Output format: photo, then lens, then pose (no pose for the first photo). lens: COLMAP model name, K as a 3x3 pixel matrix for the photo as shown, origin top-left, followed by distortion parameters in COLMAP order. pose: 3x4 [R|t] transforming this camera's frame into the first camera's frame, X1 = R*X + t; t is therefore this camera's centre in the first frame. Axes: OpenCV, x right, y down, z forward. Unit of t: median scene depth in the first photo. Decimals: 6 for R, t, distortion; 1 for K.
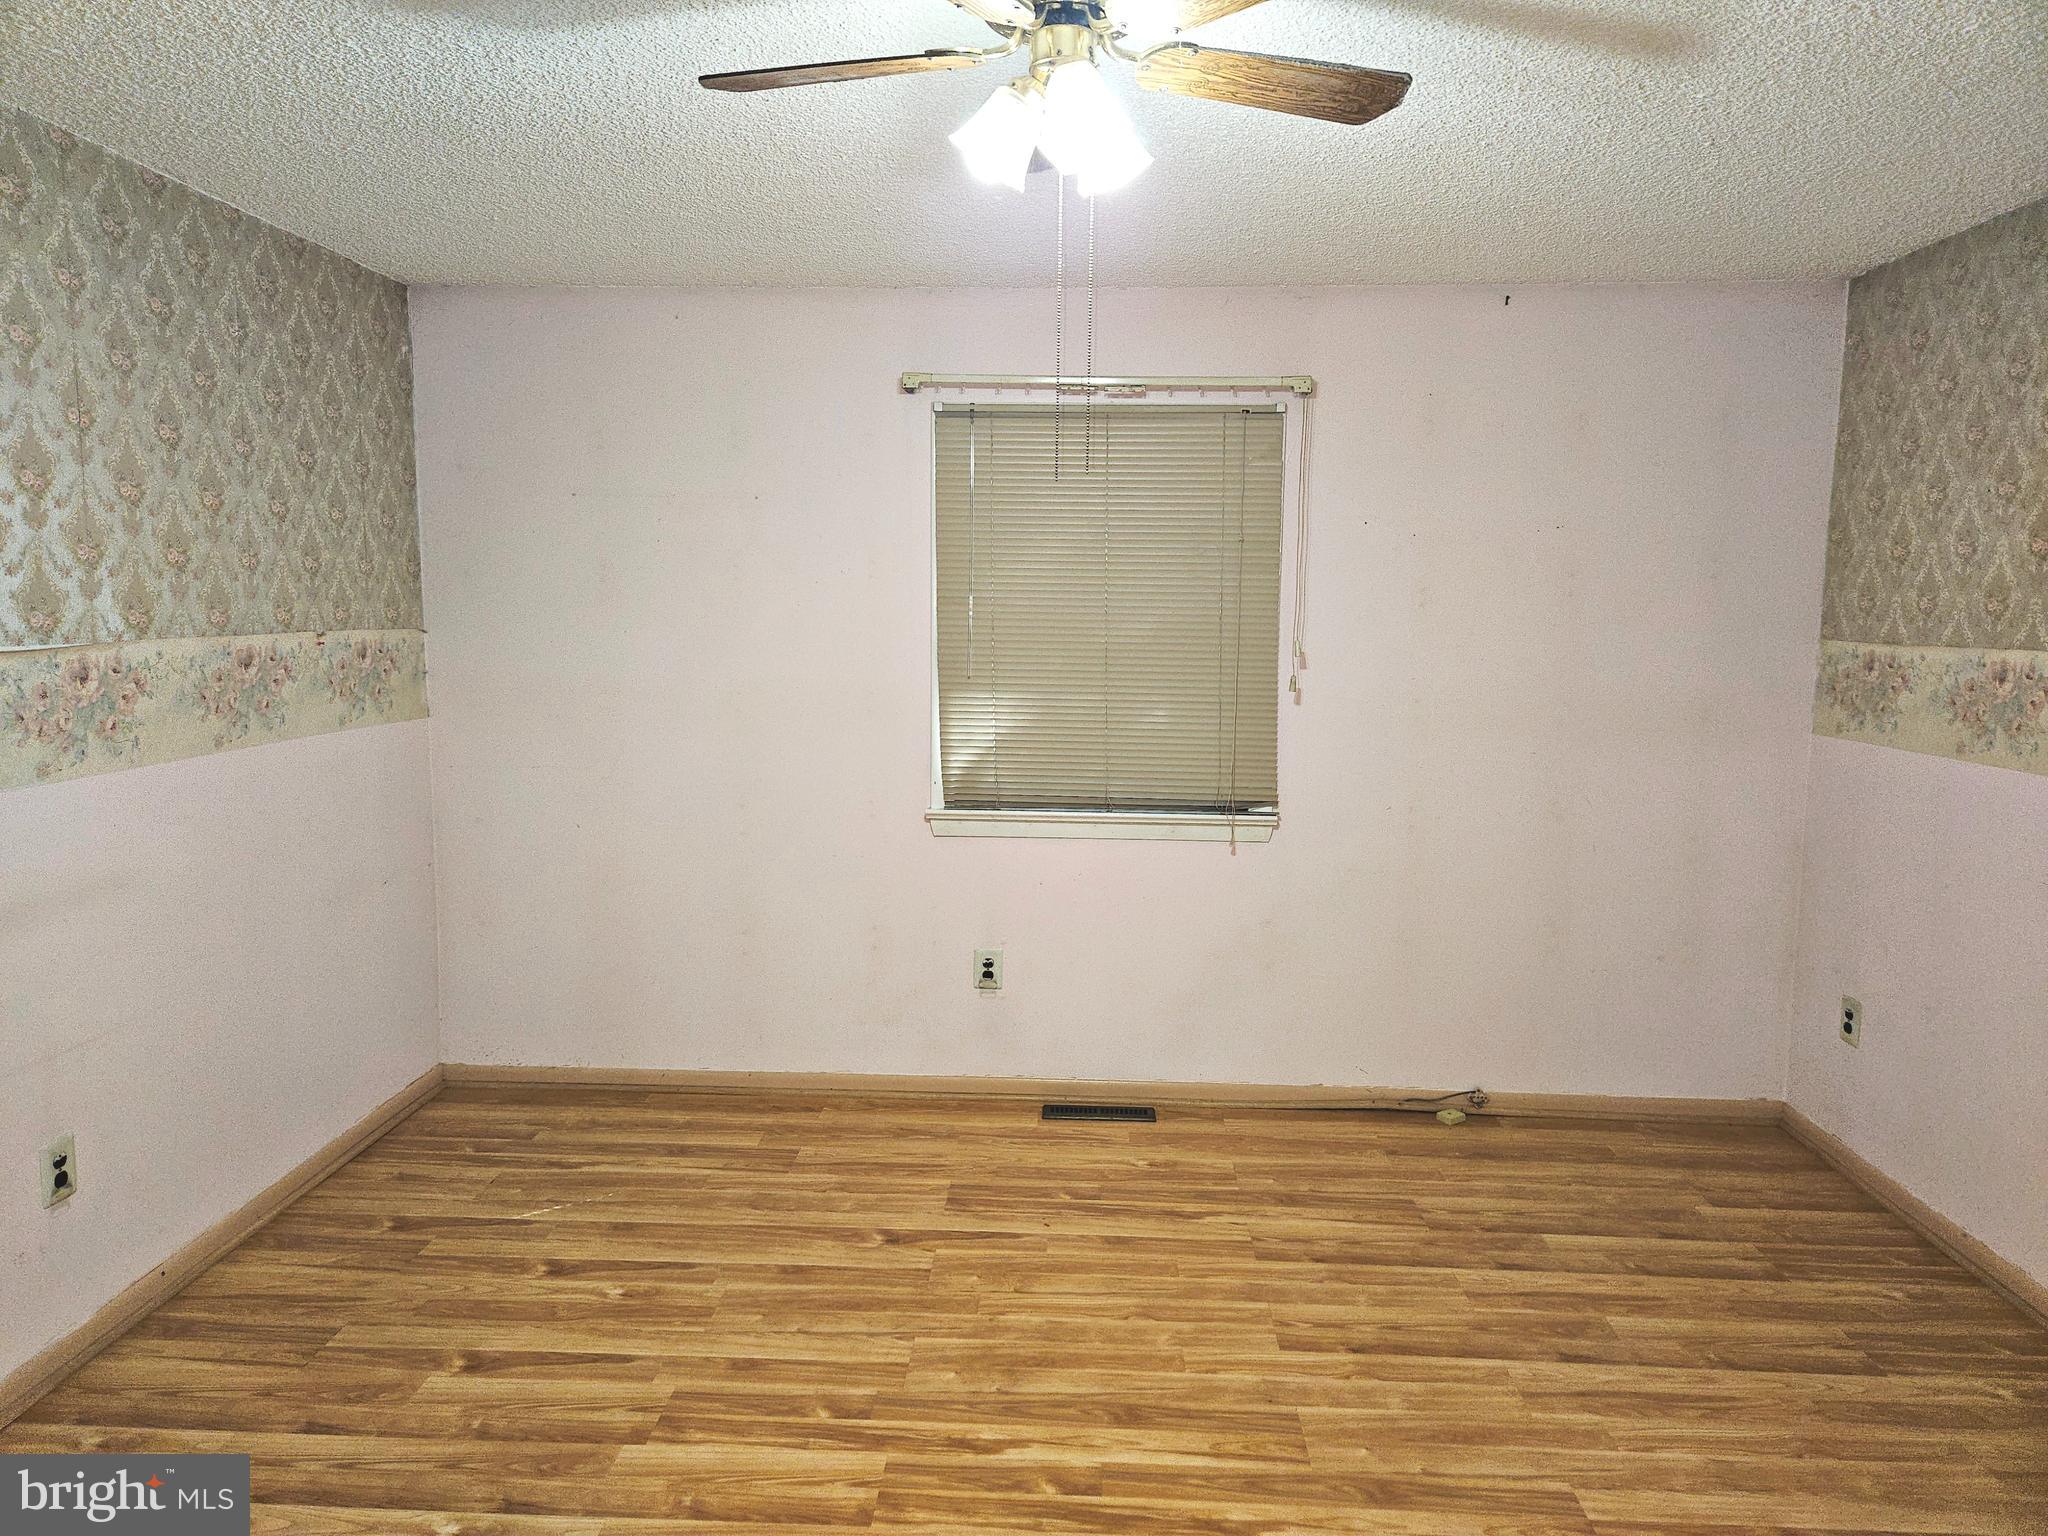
lens RADIAL K [[1356.4, 0, 1024.0], [0, 1356.4, 768.0], [0, 0, 1]] dist [0.086367, -0.067216]
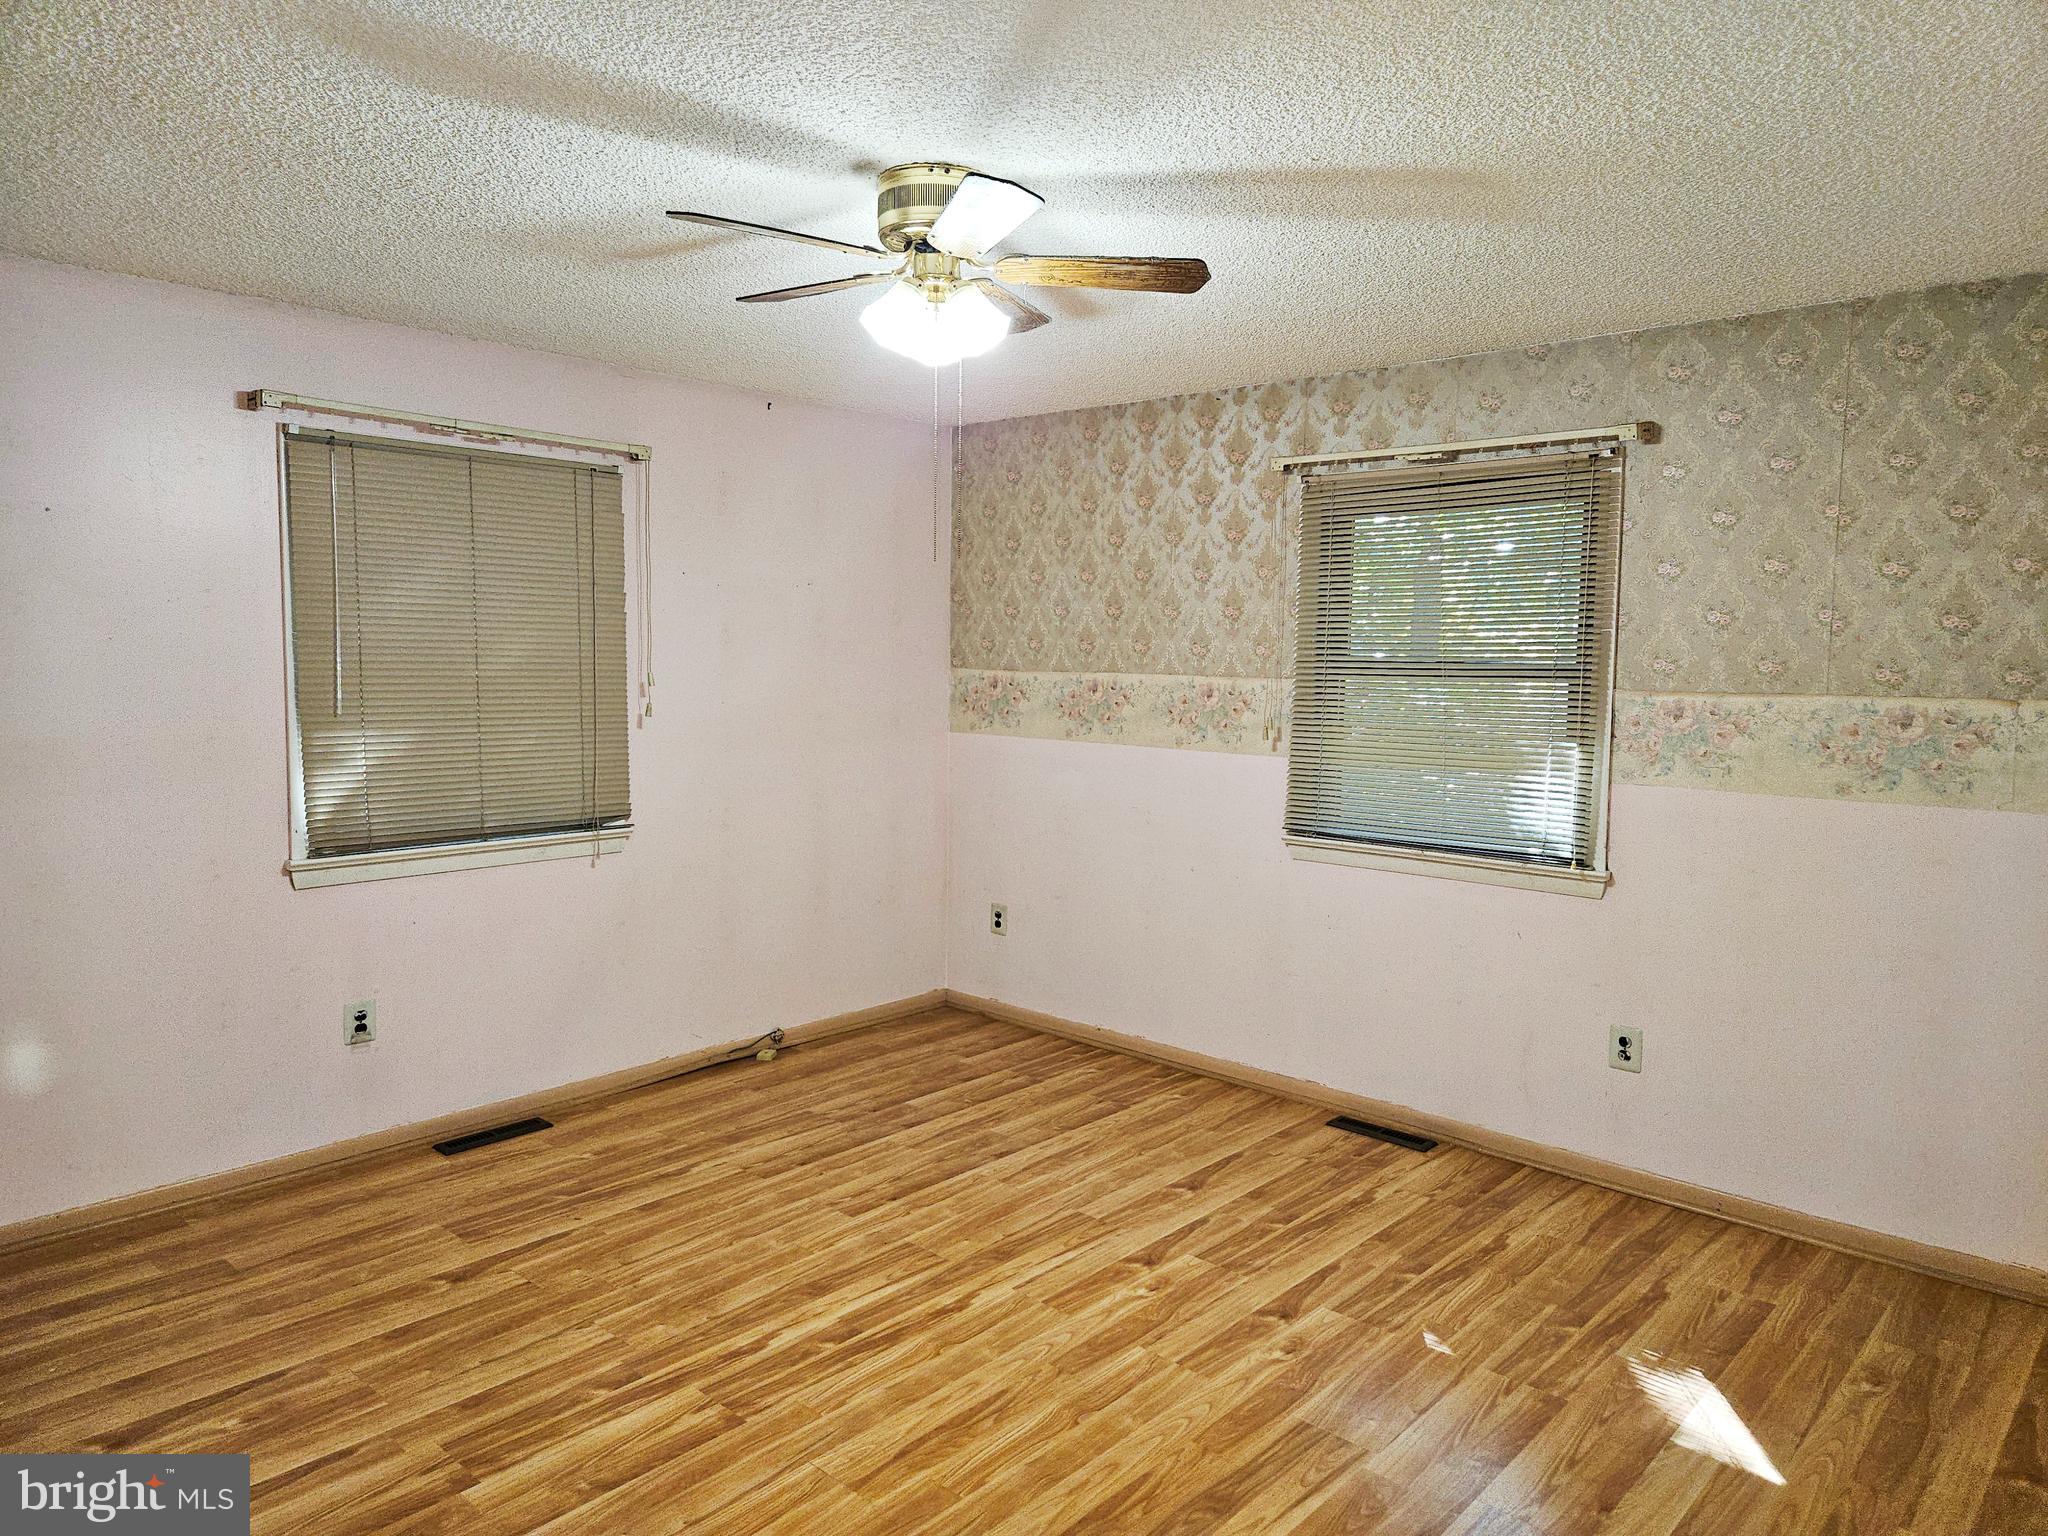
lens RADIAL K [[1356.4, 0, 1024.0], [0, 1356.4, 768.0], [0, 0, 1]] dist [0.086367, -0.067216]
pose [[0.641514, -0.070002, 0.763911, -0.530760], [0.087516, 0.996004, 0.017776, -0.006136], [-0.762103, 0.055451, 0.645077, 0.016966]]
